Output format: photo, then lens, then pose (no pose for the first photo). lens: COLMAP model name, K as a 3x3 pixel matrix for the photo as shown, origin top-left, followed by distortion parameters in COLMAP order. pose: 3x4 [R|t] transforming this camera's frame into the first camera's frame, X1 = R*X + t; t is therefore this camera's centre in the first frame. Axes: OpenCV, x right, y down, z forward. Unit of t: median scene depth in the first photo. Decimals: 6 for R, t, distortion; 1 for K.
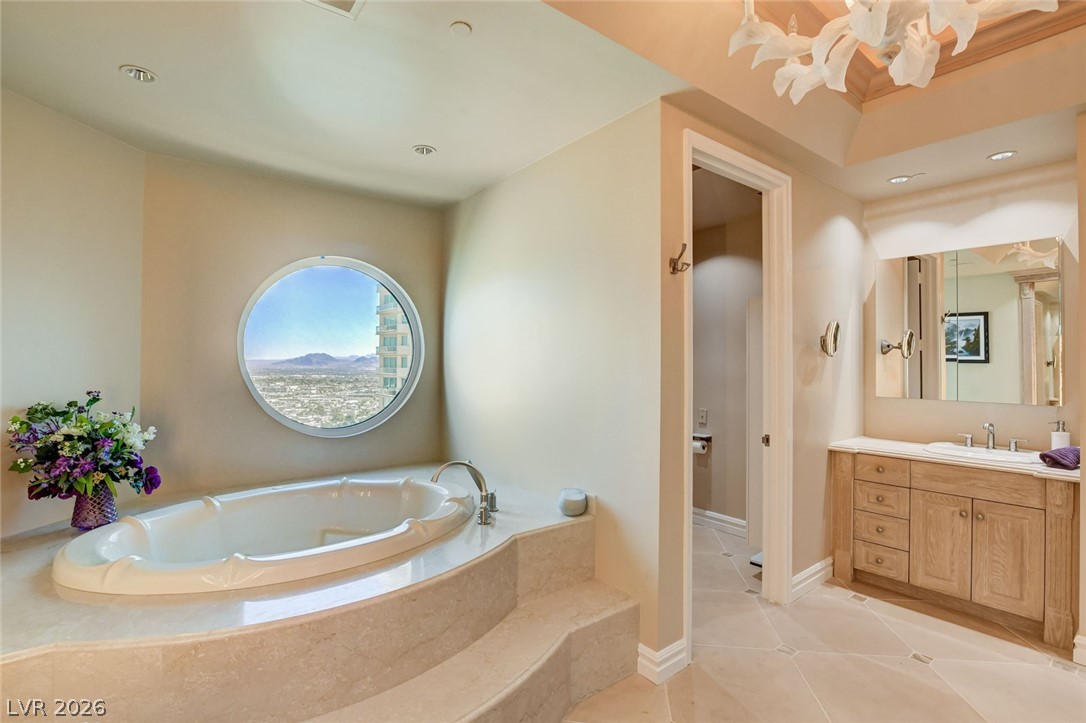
lens RADIAL K [[493.5, 0, 543.4], [0, 493.5, 355.6], [0, 0, 1]] dist [-0.031307, 0.002622]
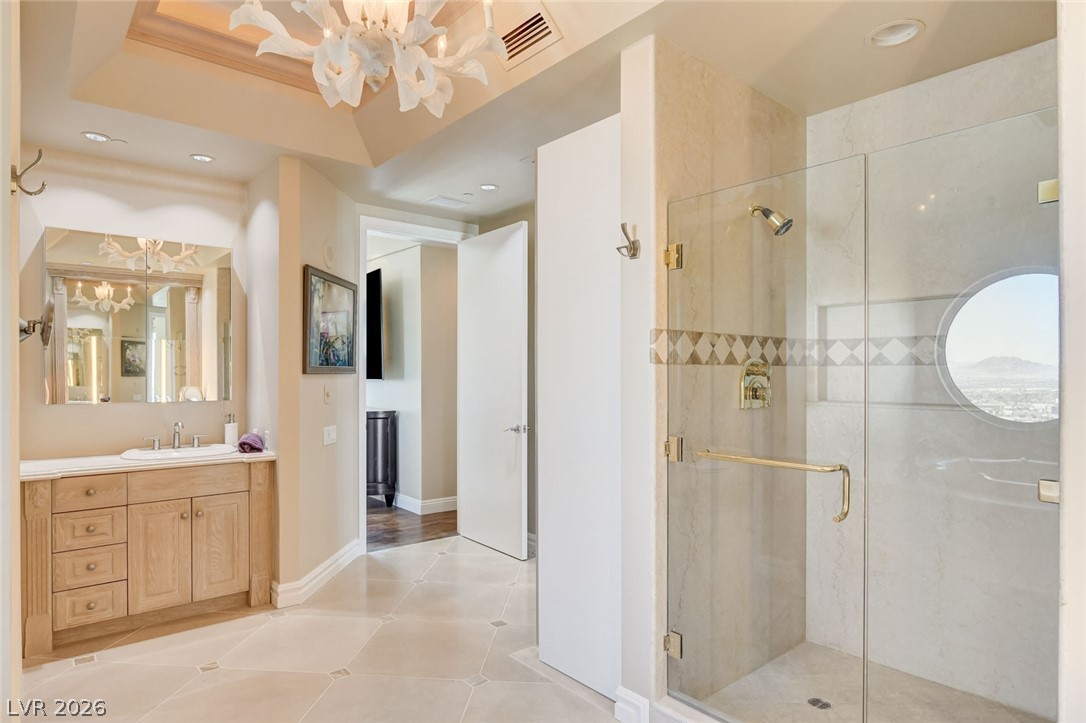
lens RADIAL K [[609.7, 0, 540.5], [0, 609.7, 372.3], [0, 0, 1]] dist [-0.016813, -0.001652]
pose [[-0.048765, -0.003433, 0.998804, -0.356899], [-0.014026, 0.999898, 0.002752, 0.024553], [-0.998712, -0.013875, -0.048808, 0.325396]]
